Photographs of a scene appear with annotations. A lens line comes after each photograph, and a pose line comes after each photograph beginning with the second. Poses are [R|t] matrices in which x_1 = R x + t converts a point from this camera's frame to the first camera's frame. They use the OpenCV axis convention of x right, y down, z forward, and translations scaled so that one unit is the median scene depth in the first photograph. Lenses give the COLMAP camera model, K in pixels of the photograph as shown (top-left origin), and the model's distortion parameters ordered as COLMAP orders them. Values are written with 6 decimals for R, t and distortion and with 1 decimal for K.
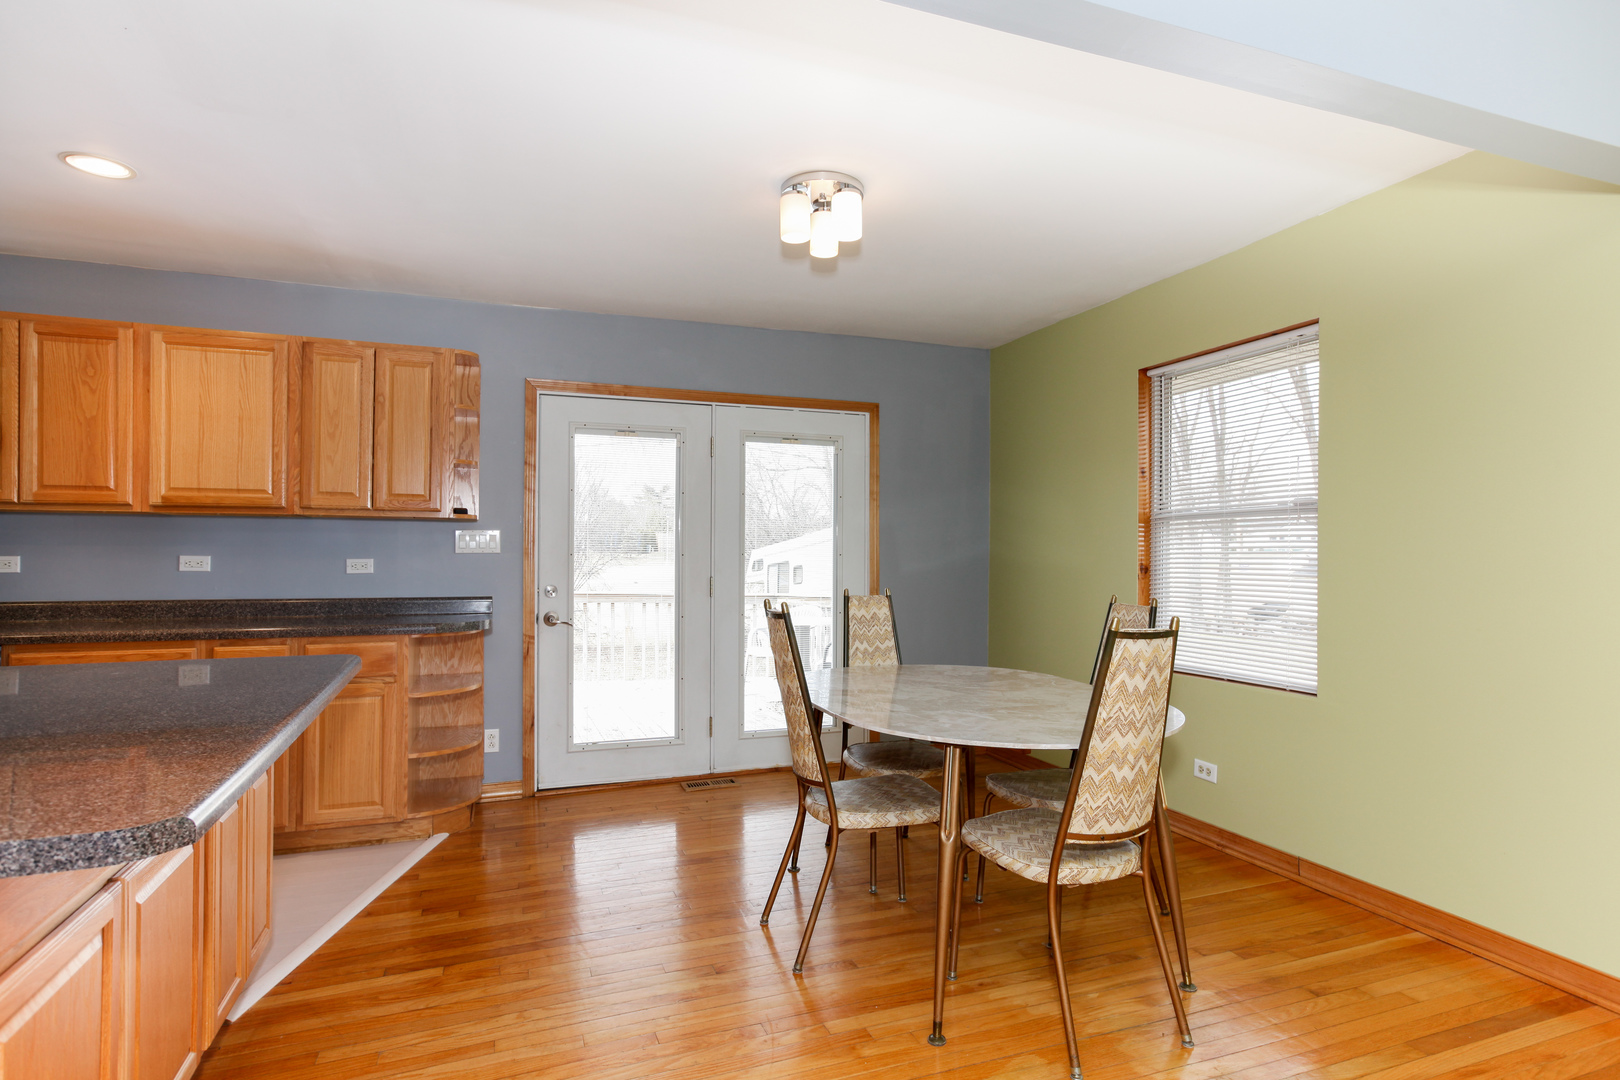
lens RADIAL K [[863.2, 0, 817.8], [0, 863.2, 548.7], [0, 0, 1]] dist [0.003108, 0.001320]
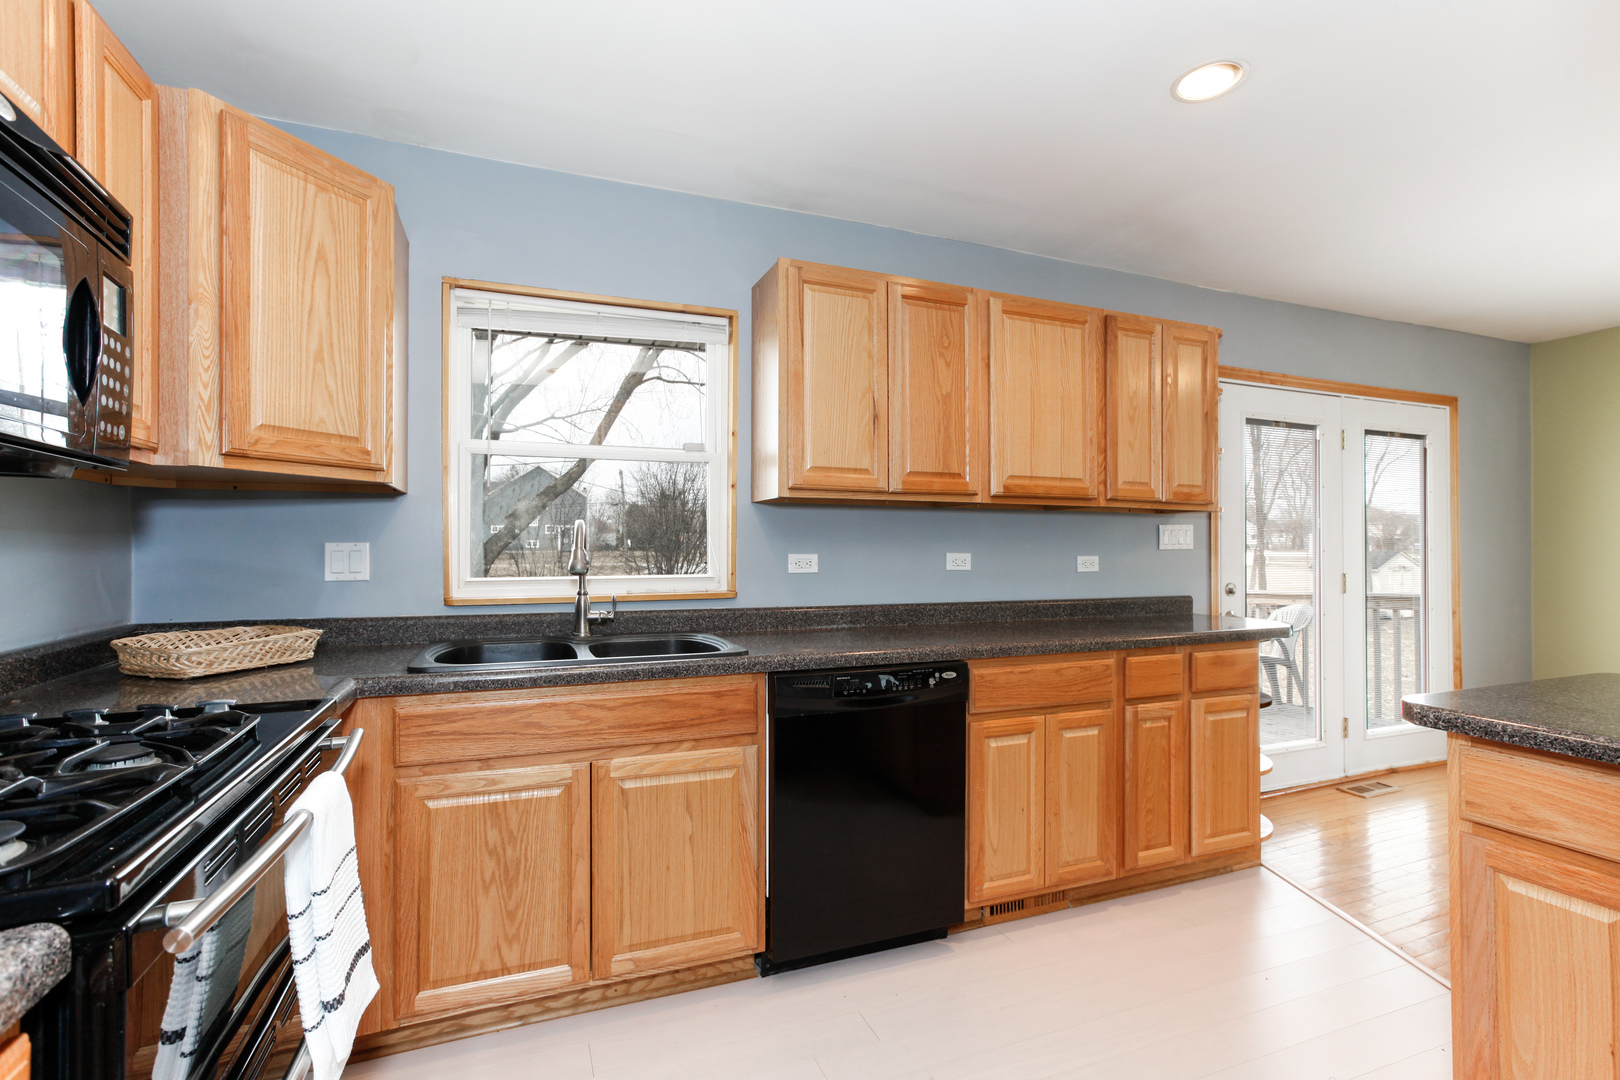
lens RADIAL K [[745.2, 0, 820.8], [0, 745.2, 553.0], [0, 0, 1]] dist [-0.049218, 0.031999]
pose [[0.999909, -0.004139, 0.012837, -0.905072], [0.004066, 0.999975, 0.005706, 0.003137], [-0.012861, -0.005653, 0.999901, 0.234095]]
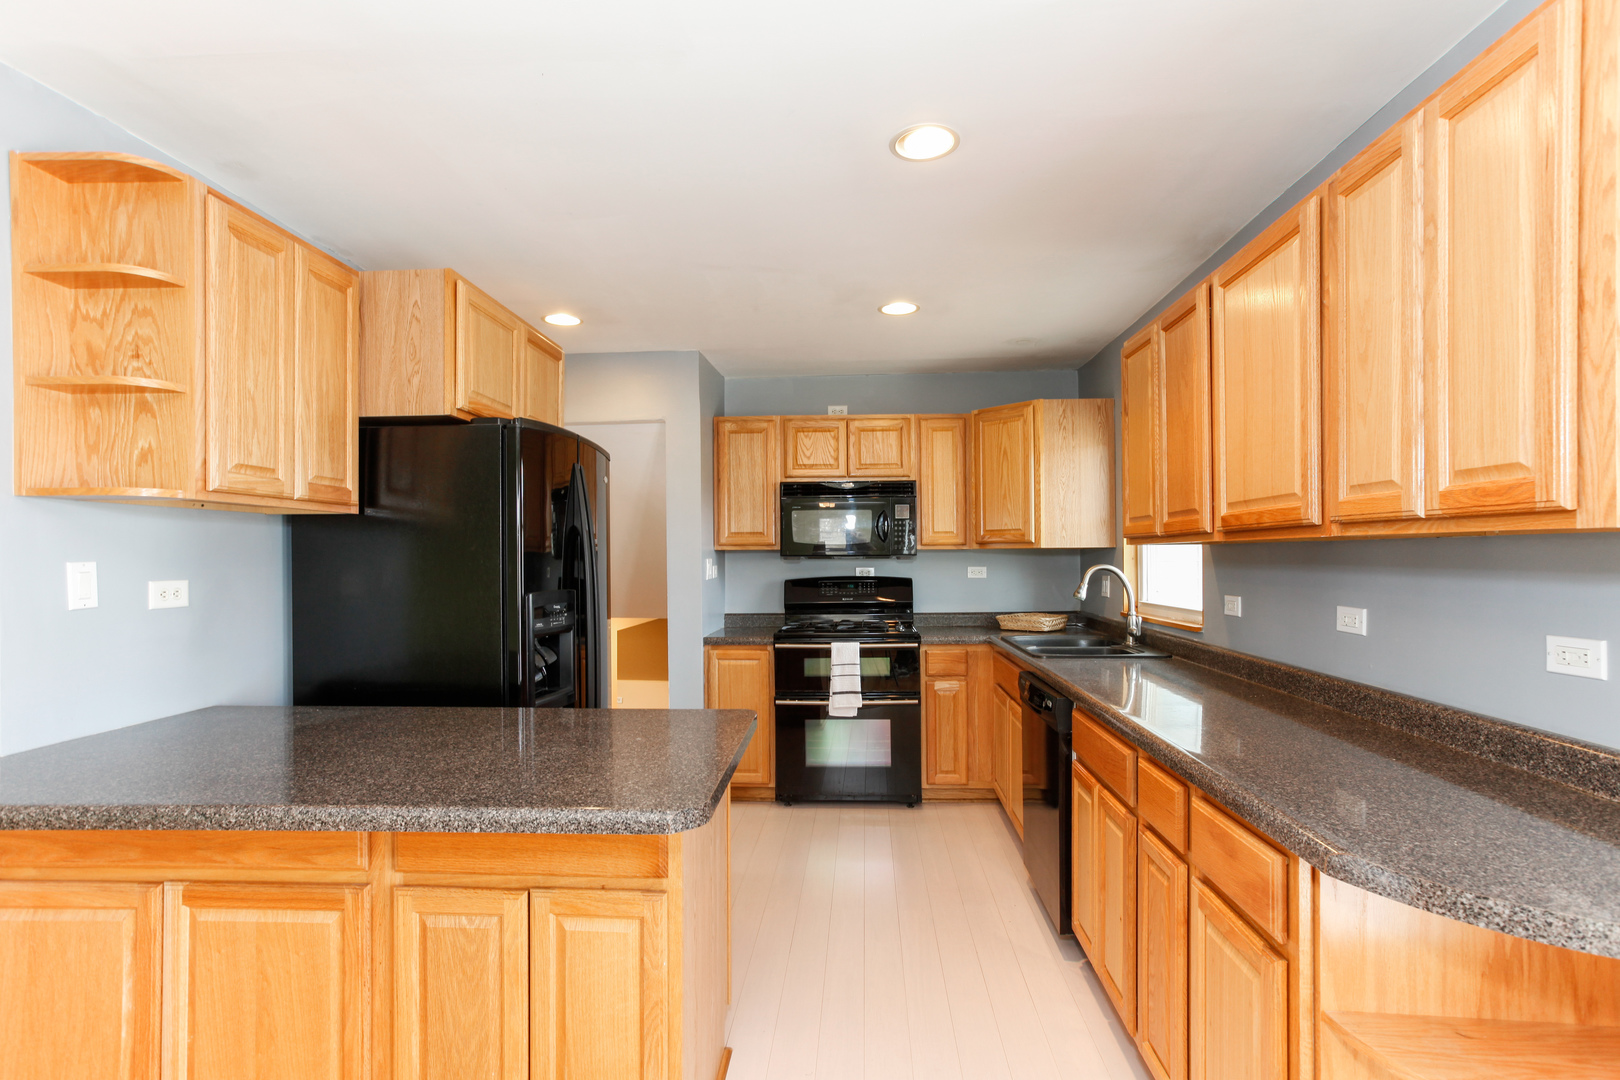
lens RADIAL K [[808.1, 0, 811.1], [0, 808.1, 552.1], [0, 0, 1]] dist [-0.071840, 0.052139]
pose [[-0.392009, -0.005101, -0.919947, -0.071177], [0.002627, 0.999974, -0.006664, -0.028059], [0.919958, -0.005029, -0.391986, 0.901408]]
